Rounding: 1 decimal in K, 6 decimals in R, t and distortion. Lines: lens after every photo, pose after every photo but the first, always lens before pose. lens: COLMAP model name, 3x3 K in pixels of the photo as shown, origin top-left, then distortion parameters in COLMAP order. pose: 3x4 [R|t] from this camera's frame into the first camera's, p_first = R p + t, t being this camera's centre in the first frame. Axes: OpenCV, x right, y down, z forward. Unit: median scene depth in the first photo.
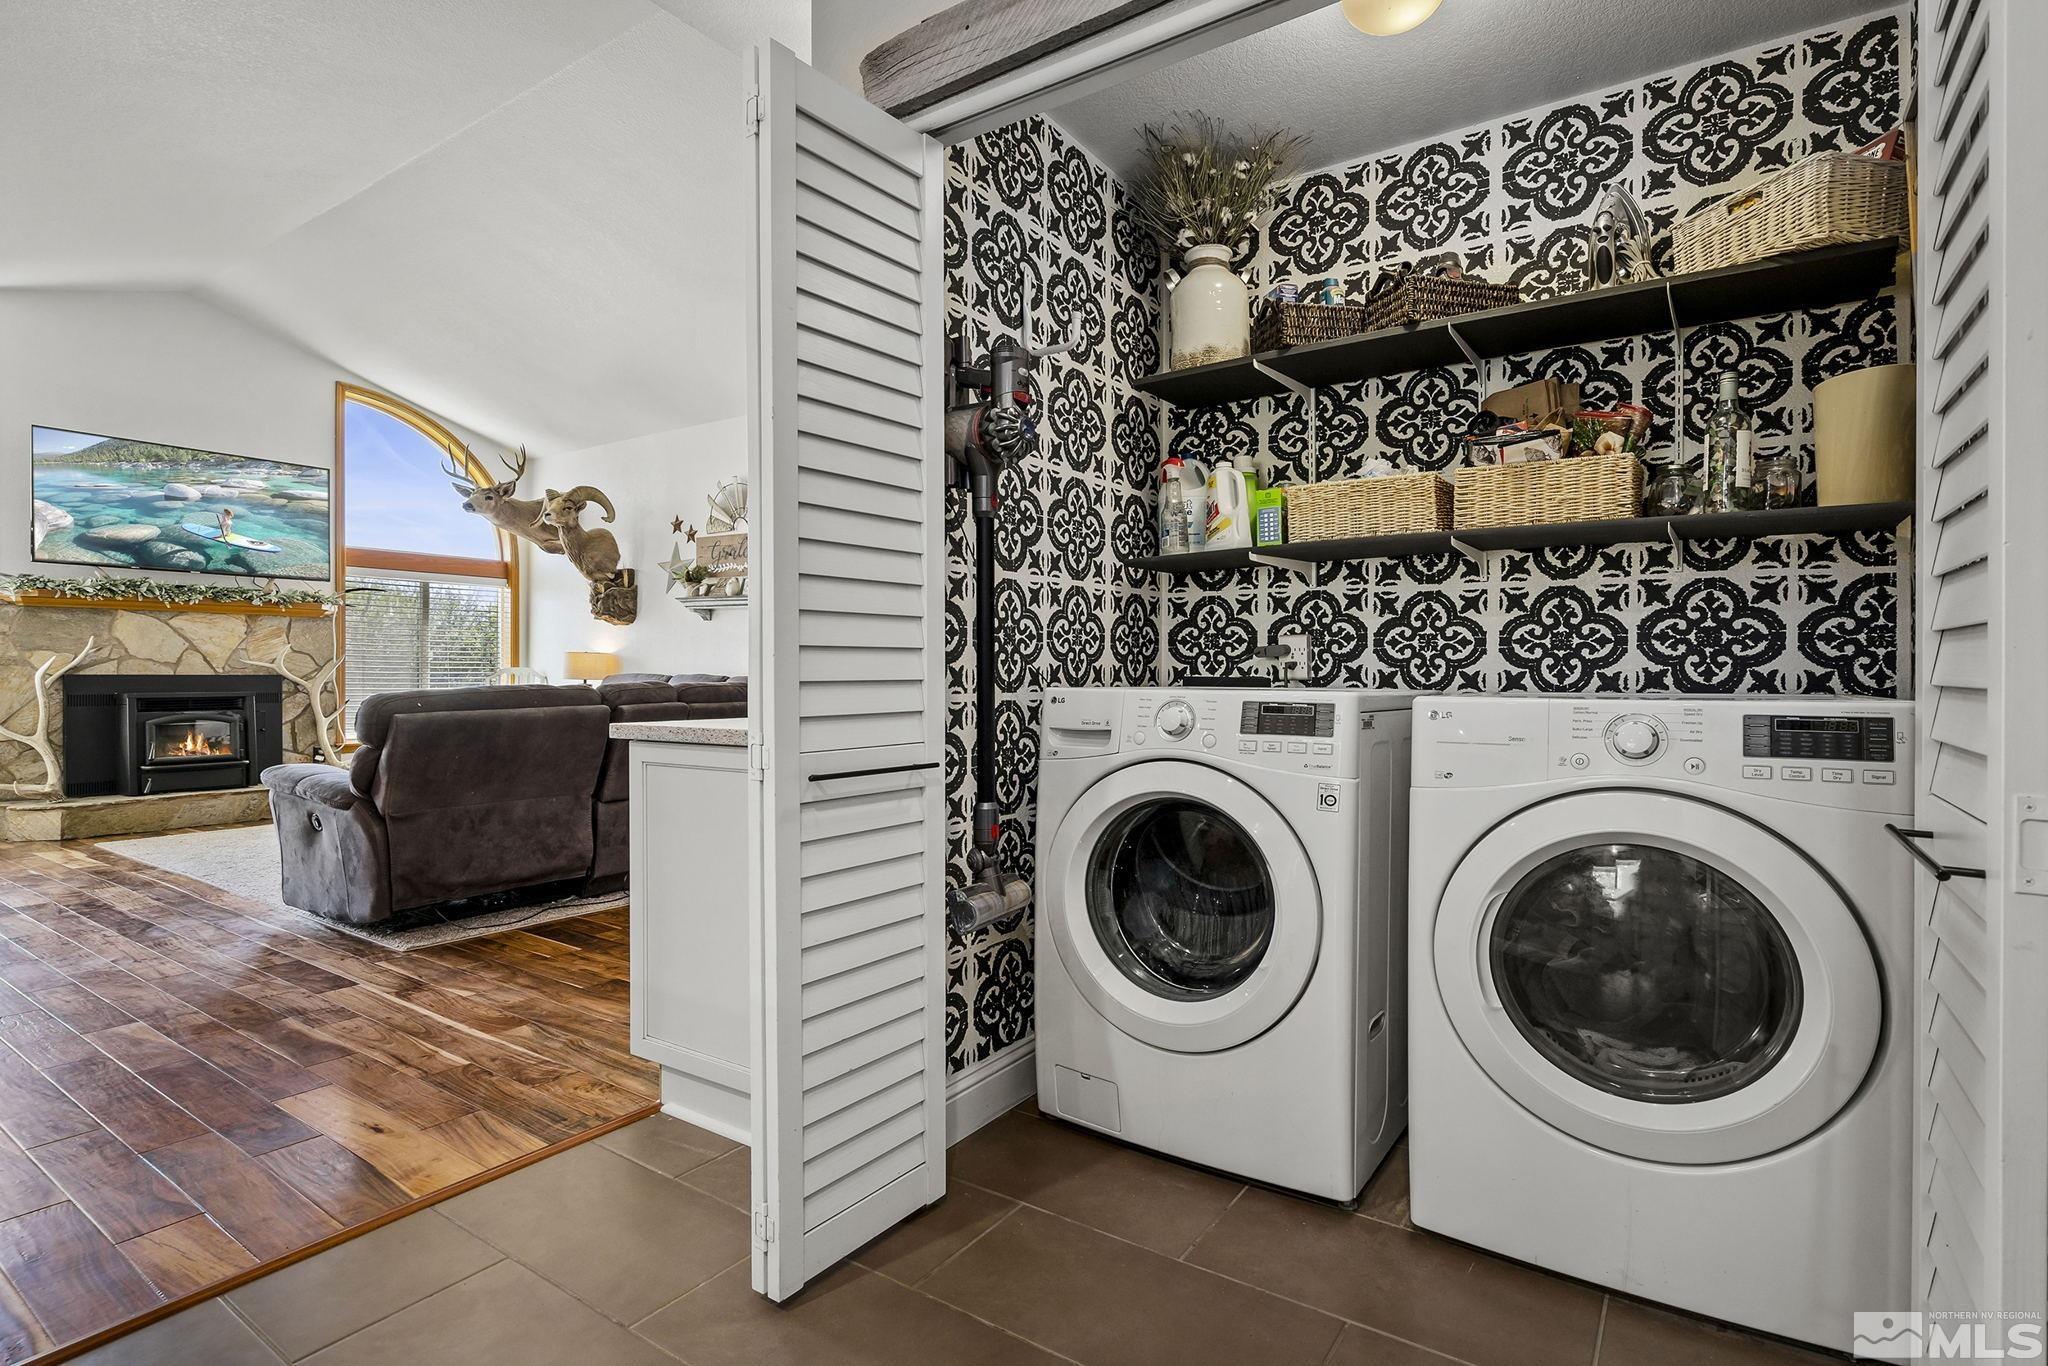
lens RADIAL K [[848.2, 0, 1023.2], [0, 848.2, 665.5], [0, 0, 1]] dist [0.001307, 0.000061]
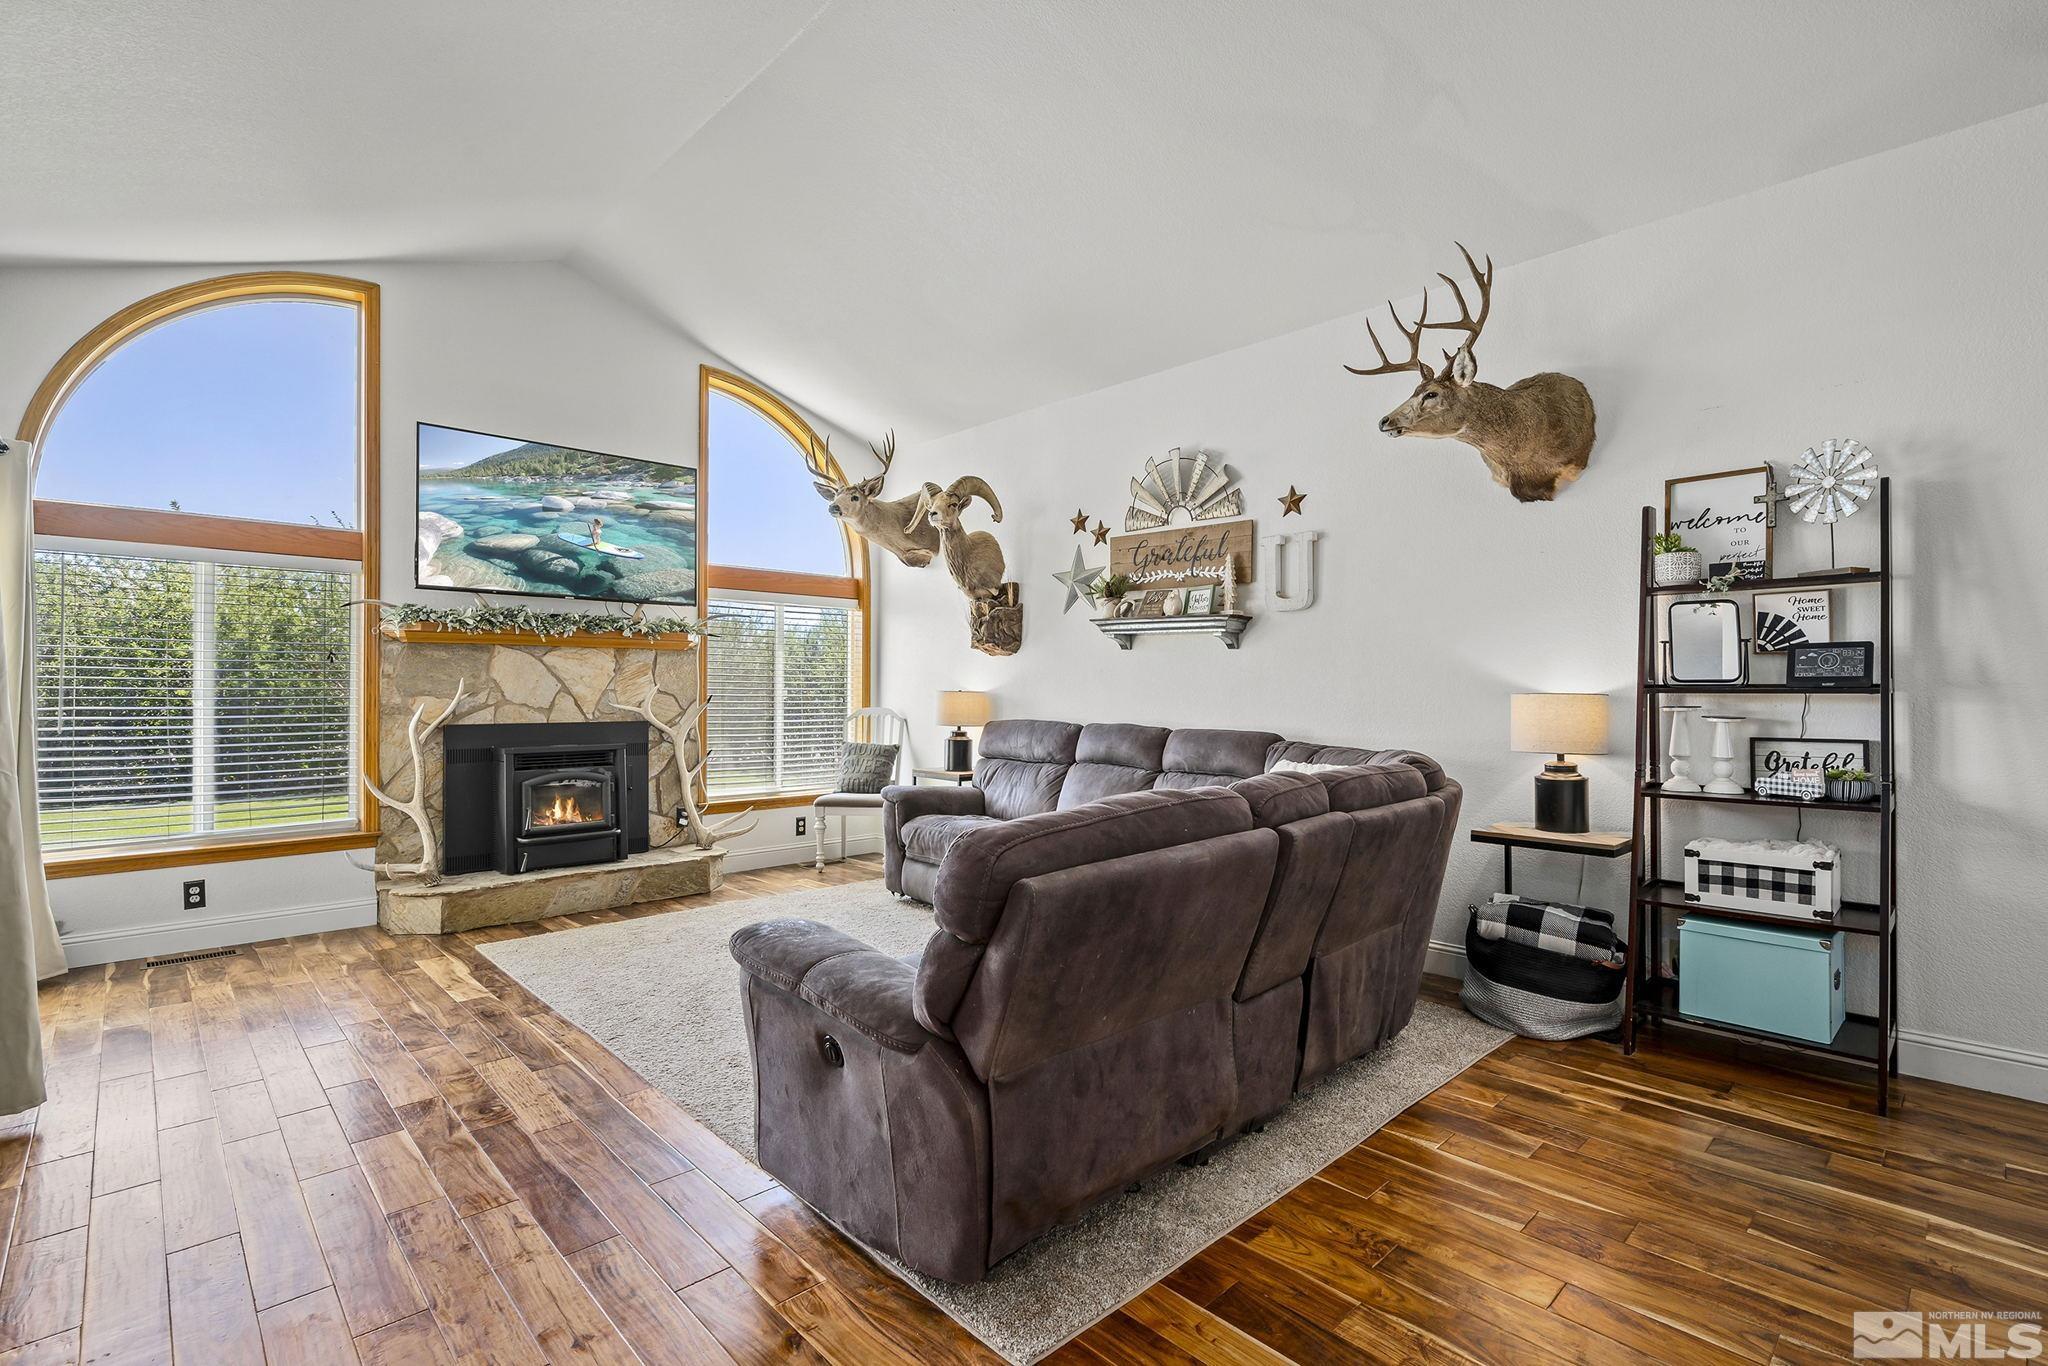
lens RADIAL K [[947.2, 0, 1024.0], [0, 947.2, 683.0], [0, 0, 1]] dist [0.000877, 0.000447]
pose [[0.959344, 0.002582, -0.282228, -0.293618], [-0.004690, 0.999966, -0.006794, -0.023308], [0.282201, 0.007842, 0.959323, 0.246058]]
